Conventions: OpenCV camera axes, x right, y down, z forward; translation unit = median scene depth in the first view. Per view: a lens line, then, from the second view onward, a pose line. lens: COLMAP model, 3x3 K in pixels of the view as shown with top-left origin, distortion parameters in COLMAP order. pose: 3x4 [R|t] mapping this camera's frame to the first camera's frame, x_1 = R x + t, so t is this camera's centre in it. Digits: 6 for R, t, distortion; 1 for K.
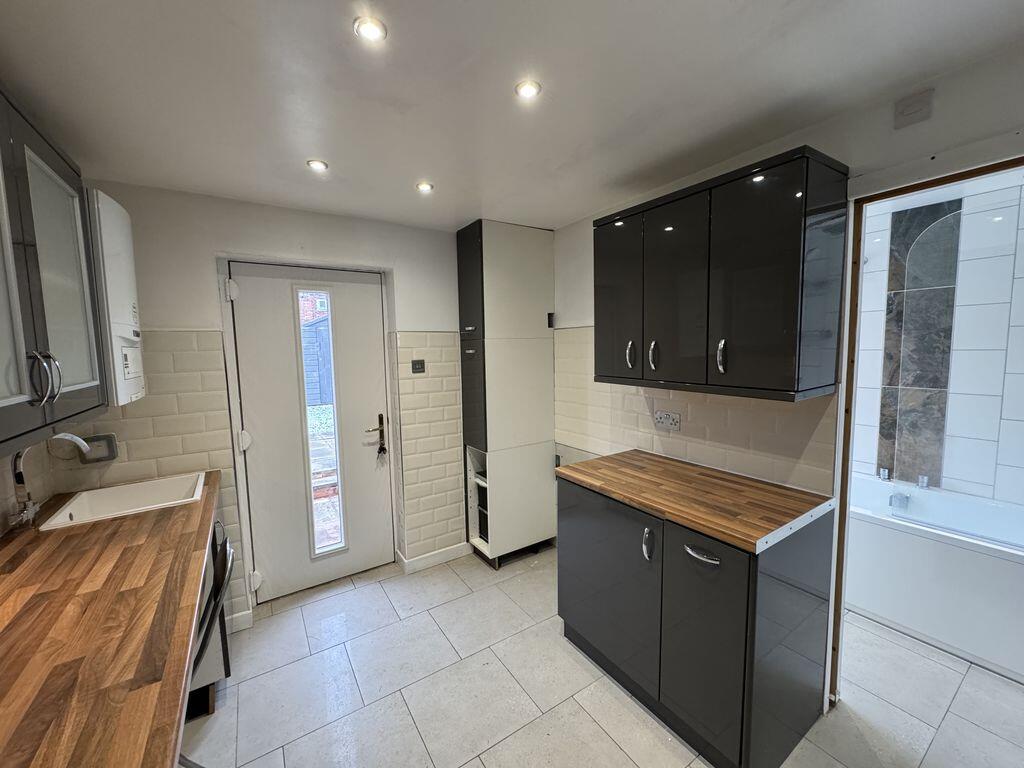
lens RADIAL K [[407.4, 0, 512.0], [0, 407.4, 384.0], [0, 0, 1]] dist [-0.001827, 0.000141]
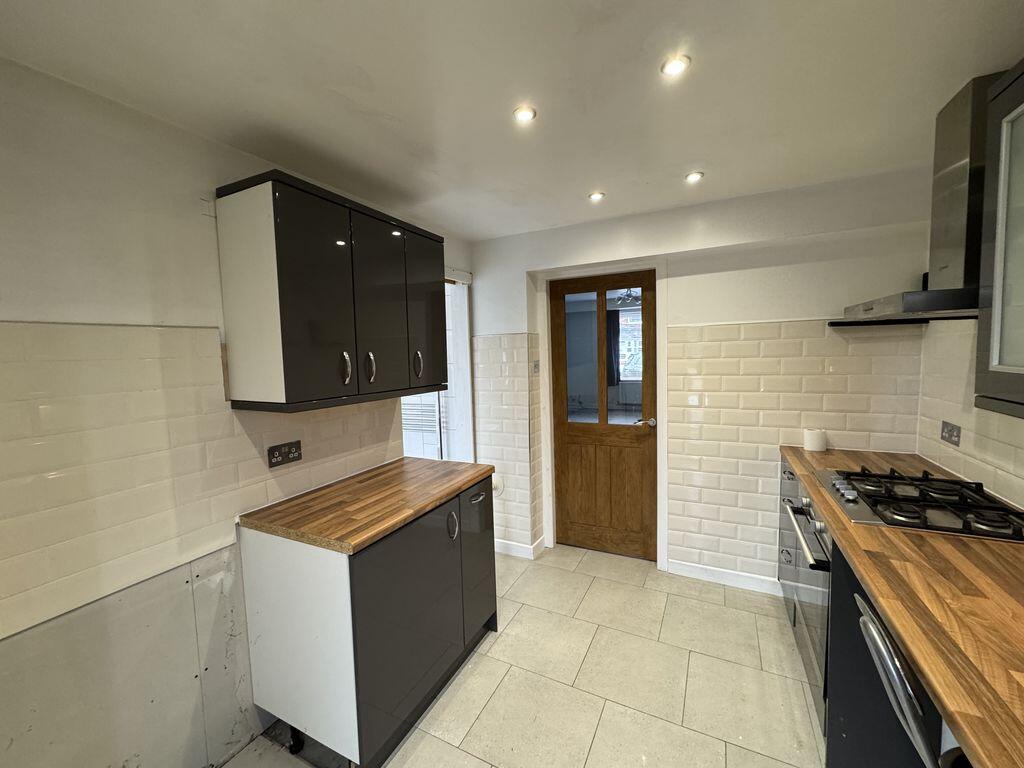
lens RADIAL K [[407.4, 0, 512.0], [0, 407.4, 384.0], [0, 0, 1]] dist [-0.001827, 0.000141]
pose [[-0.501453, -0.030353, 0.864652, -0.603797], [0.122753, 0.986778, 0.105830, -0.085679], [-0.856432, 0.159208, -0.491097, 1.118071]]
